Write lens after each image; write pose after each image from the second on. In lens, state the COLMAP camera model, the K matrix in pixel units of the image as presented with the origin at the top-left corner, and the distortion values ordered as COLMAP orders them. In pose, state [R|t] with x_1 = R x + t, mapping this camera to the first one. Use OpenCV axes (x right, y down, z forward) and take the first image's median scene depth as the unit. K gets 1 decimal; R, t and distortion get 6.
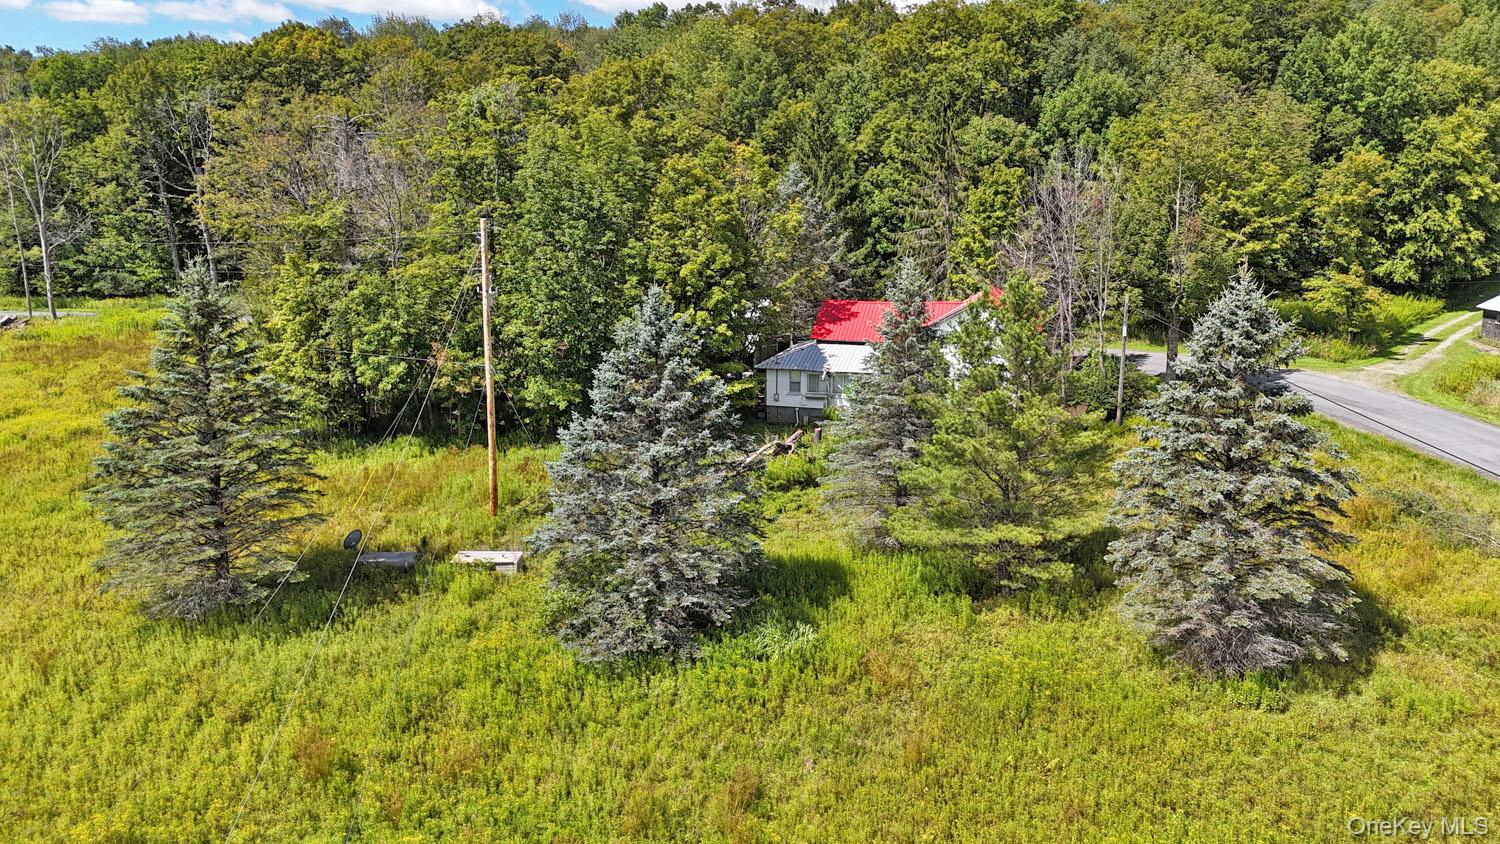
lens RADIAL K [[1101.8, 0, 750.0], [0, 1101.8, 422.0], [0, 0, 1]] dist [0.087618, -0.084430]
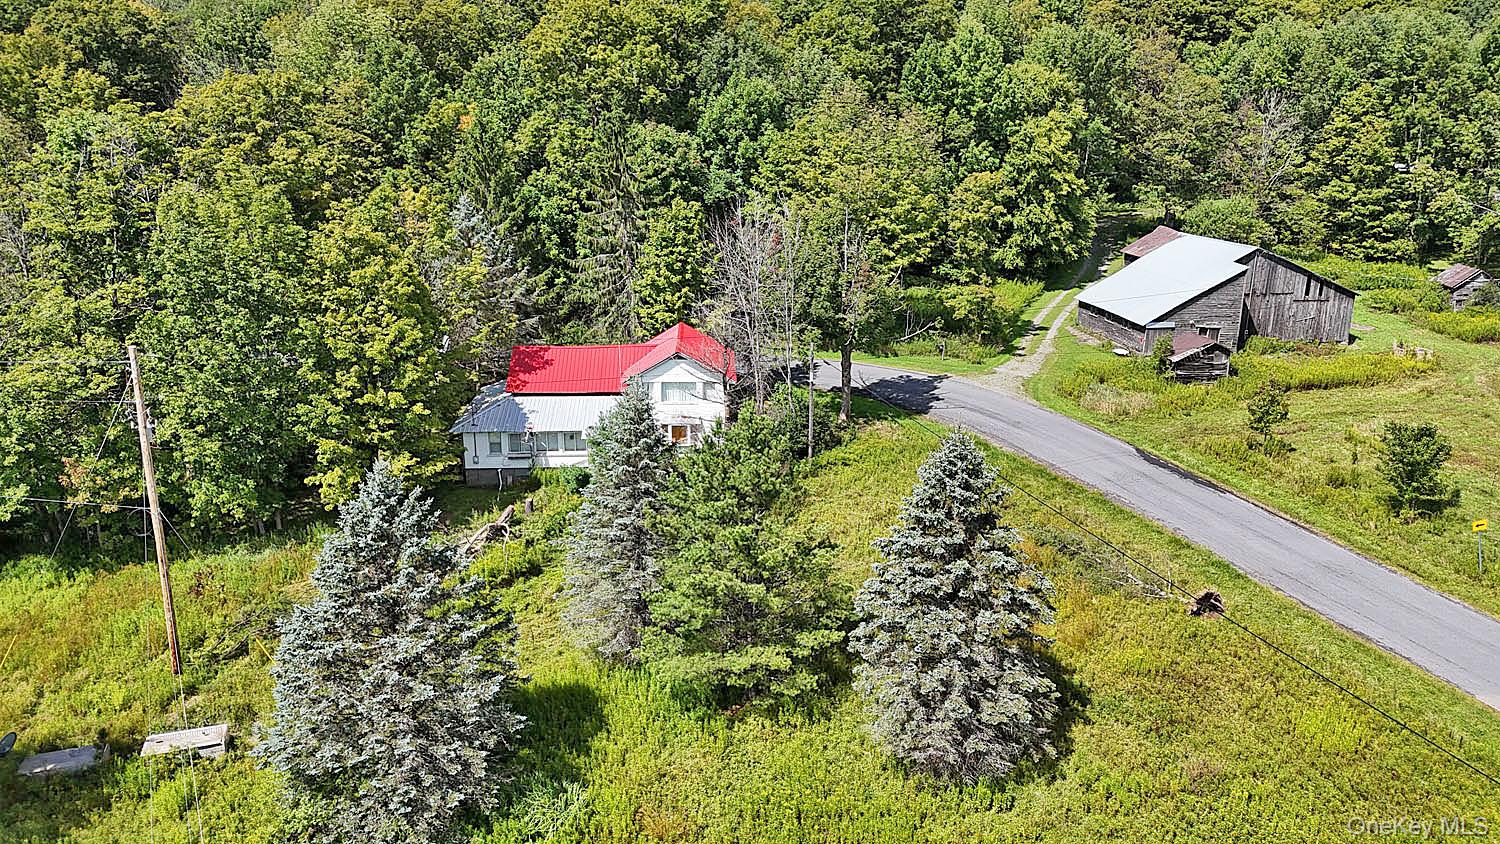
lens RADIAL K [[1101.8, 0, 750.0], [0, 1101.8, 422.0], [0, 0, 1]] dist [0.087618, -0.084430]
pose [[0.946914, -0.090102, 0.308601, -0.037354], [0.065971, 0.993953, 0.087779, -0.103856], [-0.314644, -0.062760, 0.947133, 0.014149]]
